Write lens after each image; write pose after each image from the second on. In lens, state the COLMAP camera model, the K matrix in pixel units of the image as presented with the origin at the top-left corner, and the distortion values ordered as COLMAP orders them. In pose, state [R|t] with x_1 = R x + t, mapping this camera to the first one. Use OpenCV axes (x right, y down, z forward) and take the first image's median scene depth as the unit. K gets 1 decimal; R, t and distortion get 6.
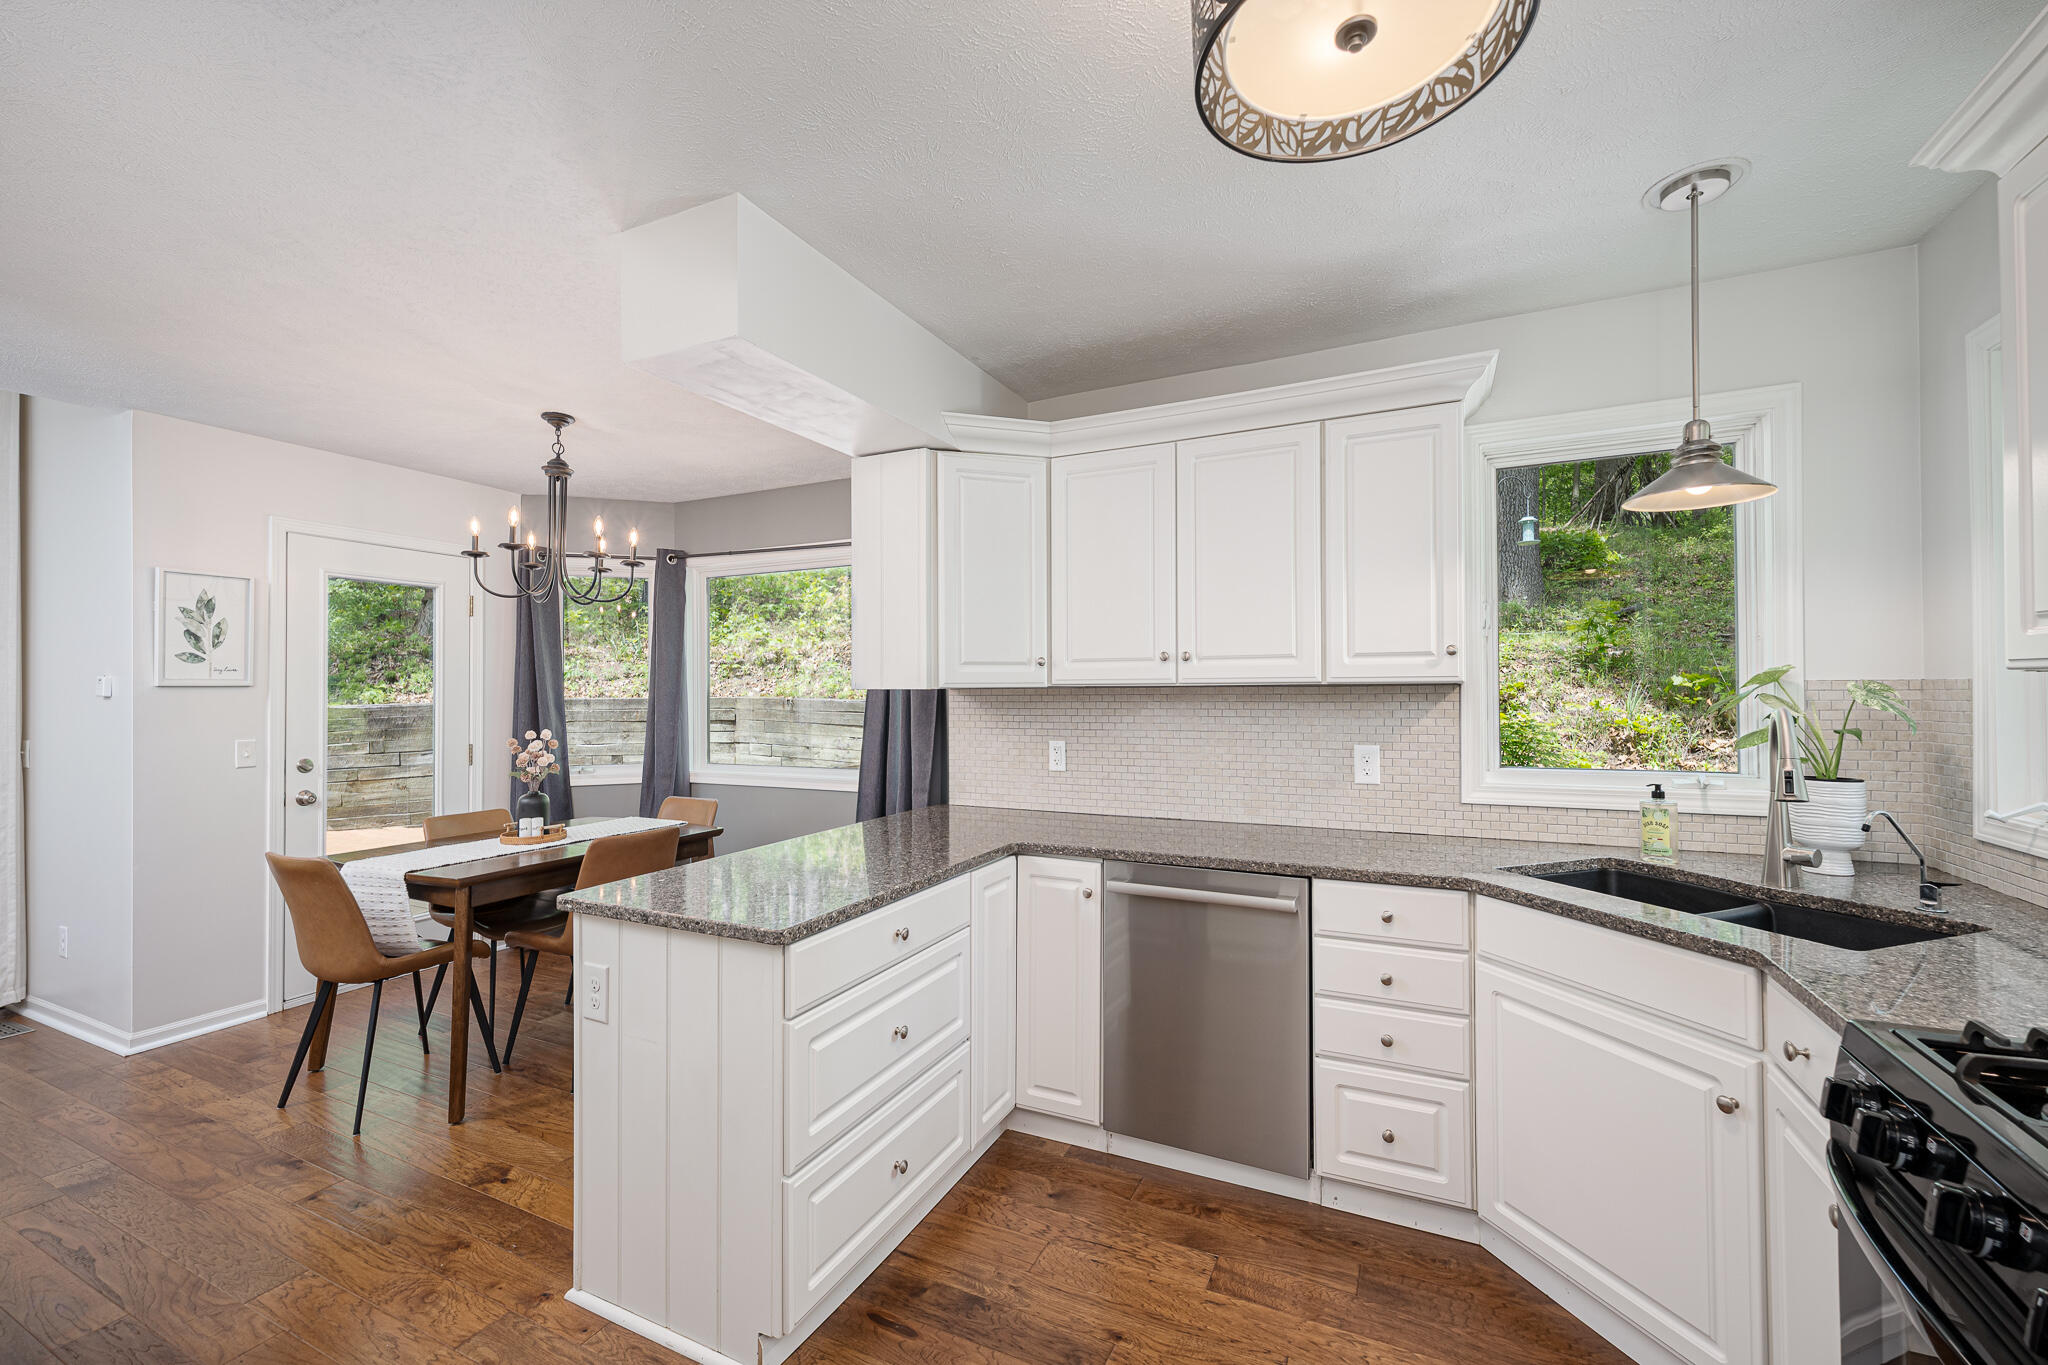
lens RADIAL K [[831.9, 0, 1030.2], [0, 831.9, 686.0], [0, 0, 1]] dist [0.008716, -0.000118]
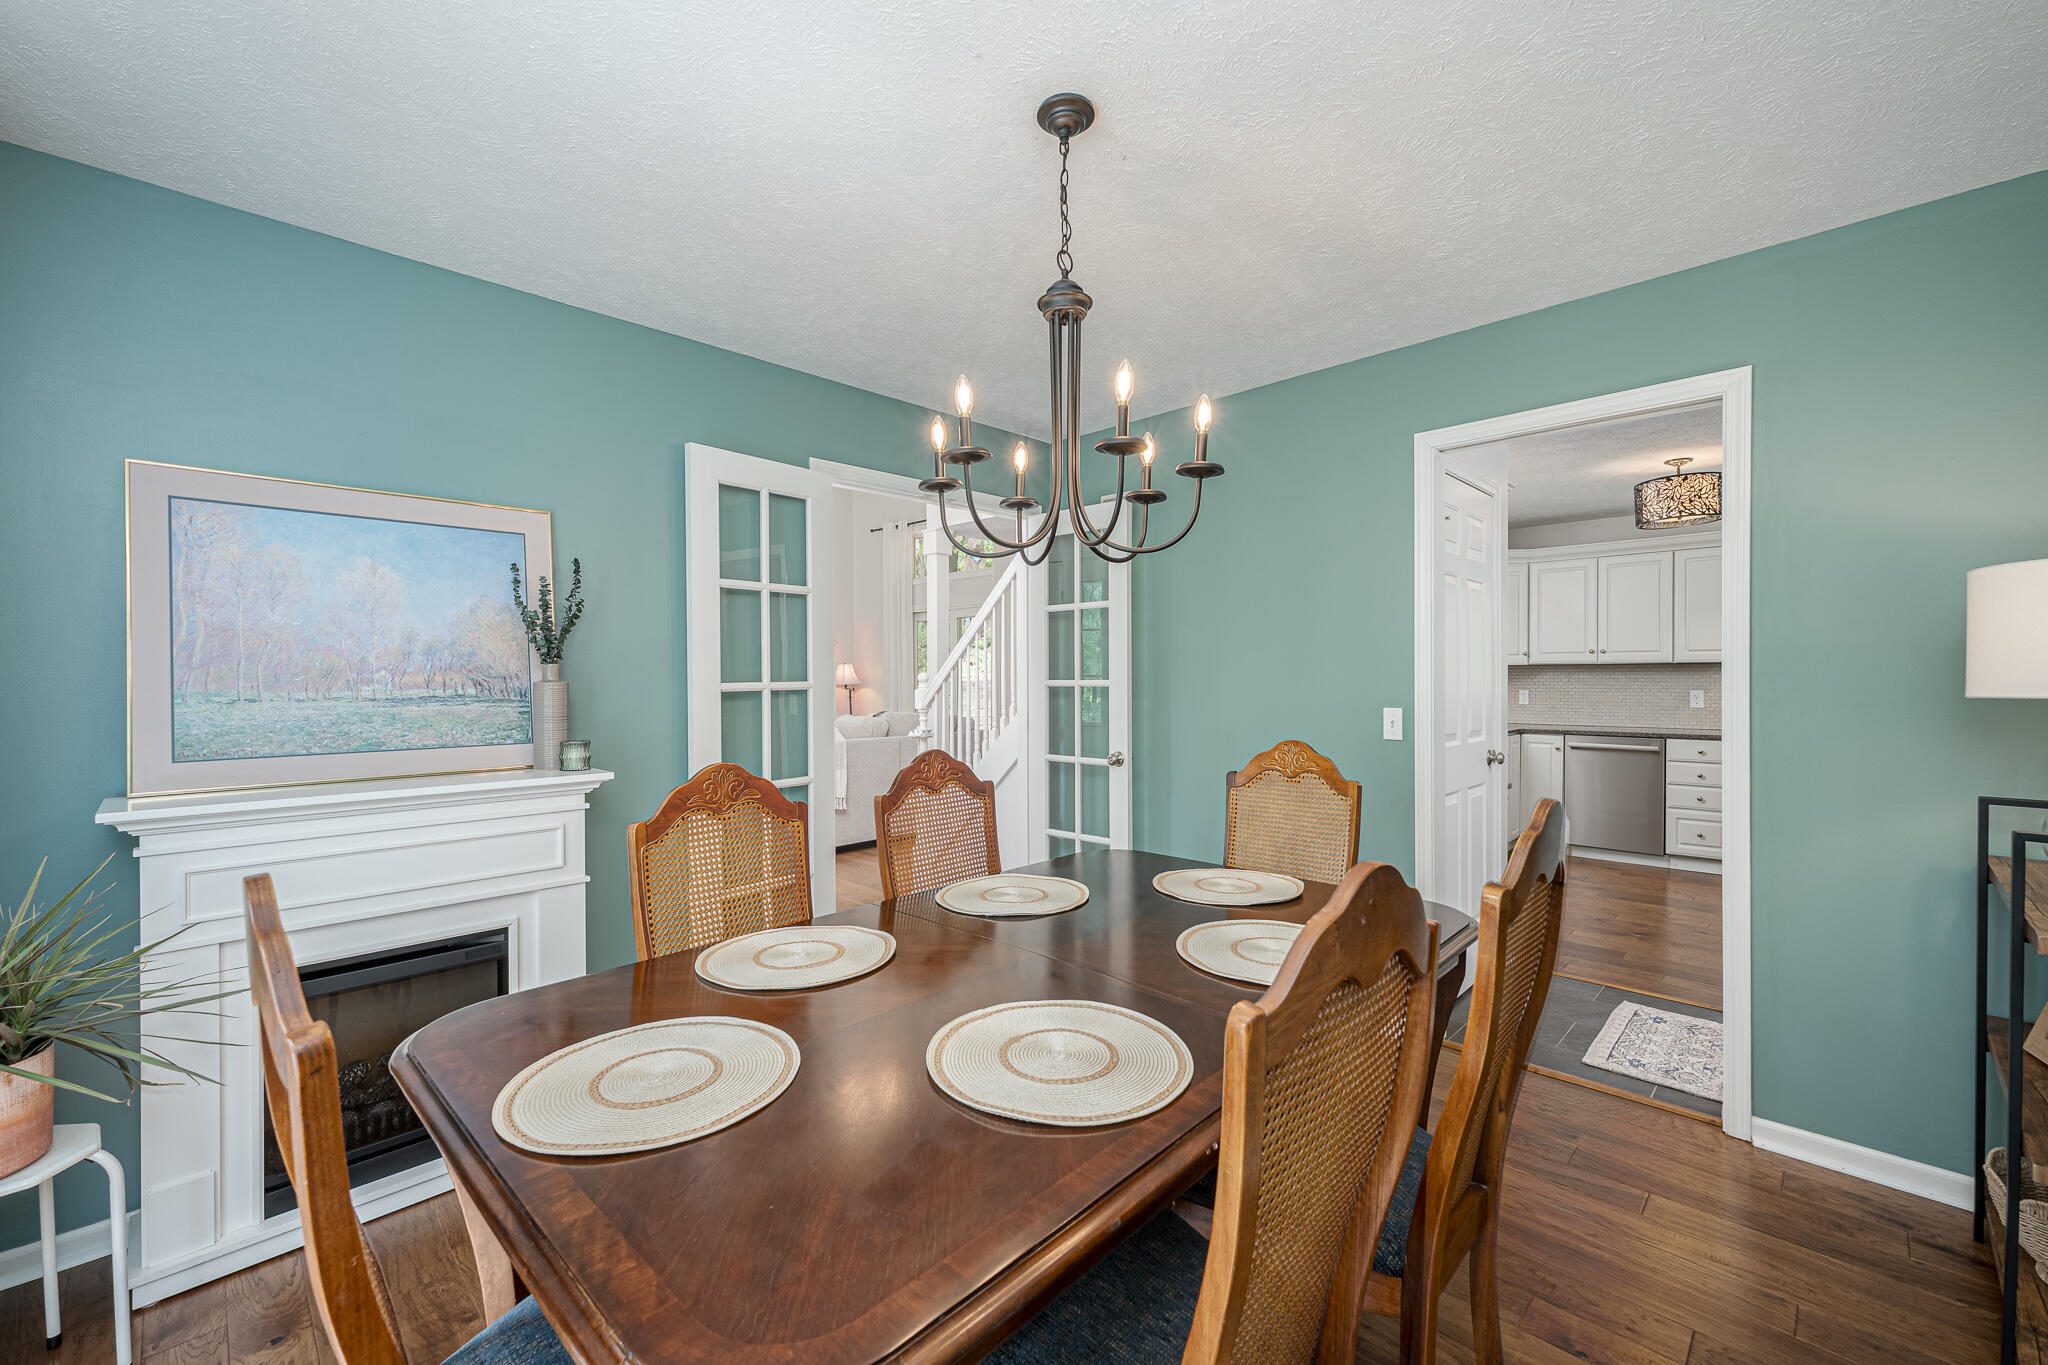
lens RADIAL K [[831.9, 0, 1030.2], [0, 831.9, 686.0], [0, 0, 1]] dist [0.008716, -0.000118]
pose [[0.946628, 0.002424, -0.322319, -0.557734], [0.004435, 0.999779, 0.020543, 0.006129], [0.322297, -0.020876, 0.946408, -1.679355]]
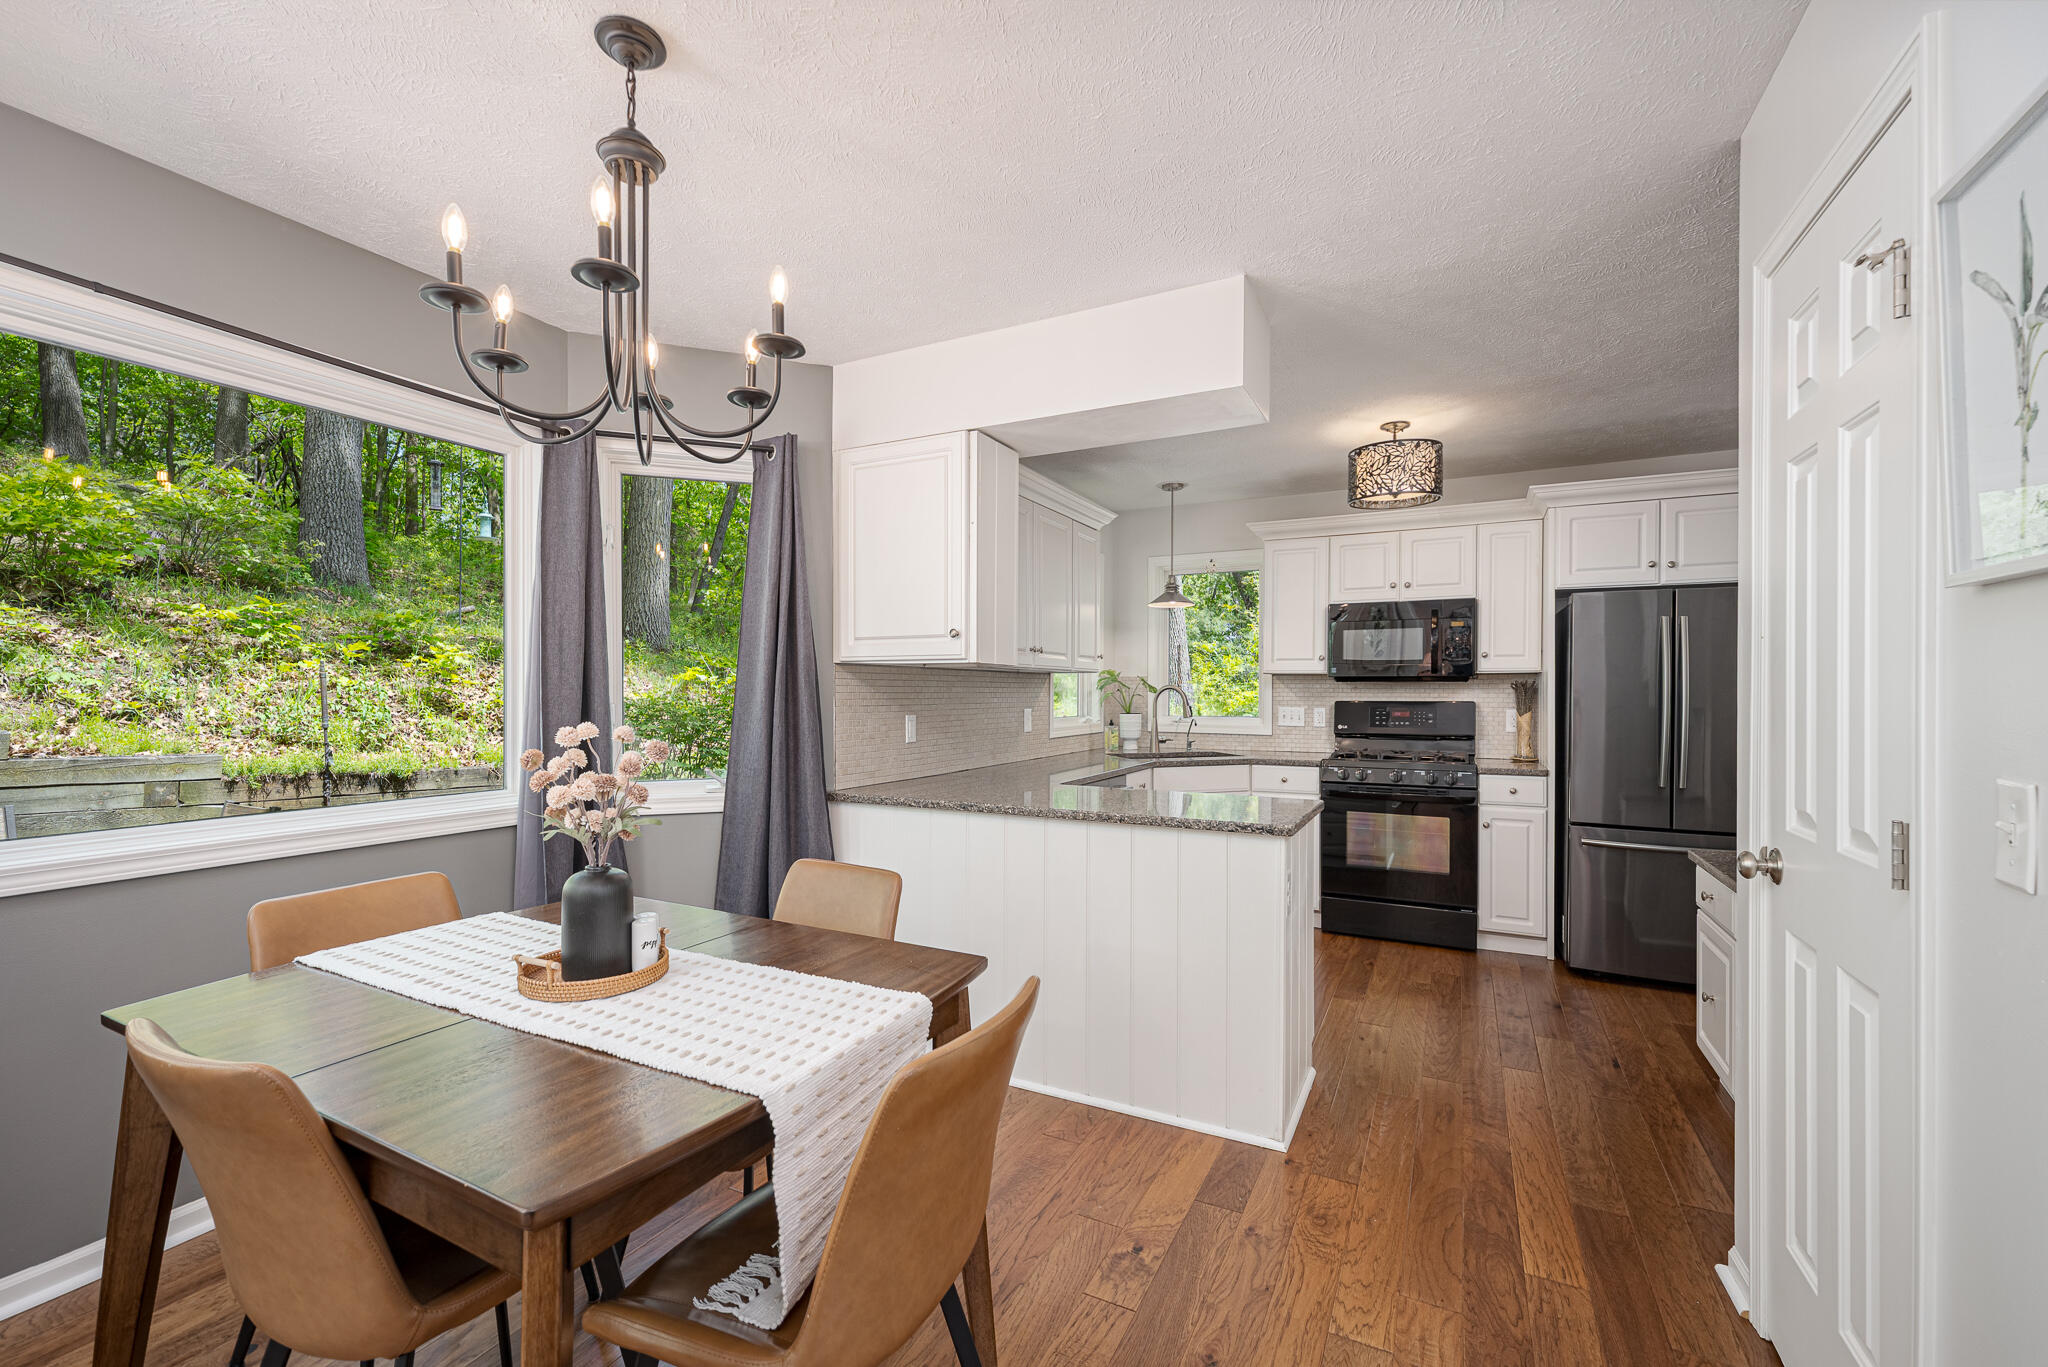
lens RADIAL K [[831.9, 0, 1030.2], [0, 831.9, 687.0], [0, 0, 1]] dist [0.008716, -0.000118]
pose [[0.037907, 0.007038, 0.999256, -1.273337], [-0.012817, 0.999896, -0.006557, 0.039350], [-0.999199, -0.012559, 0.037994, 0.944696]]
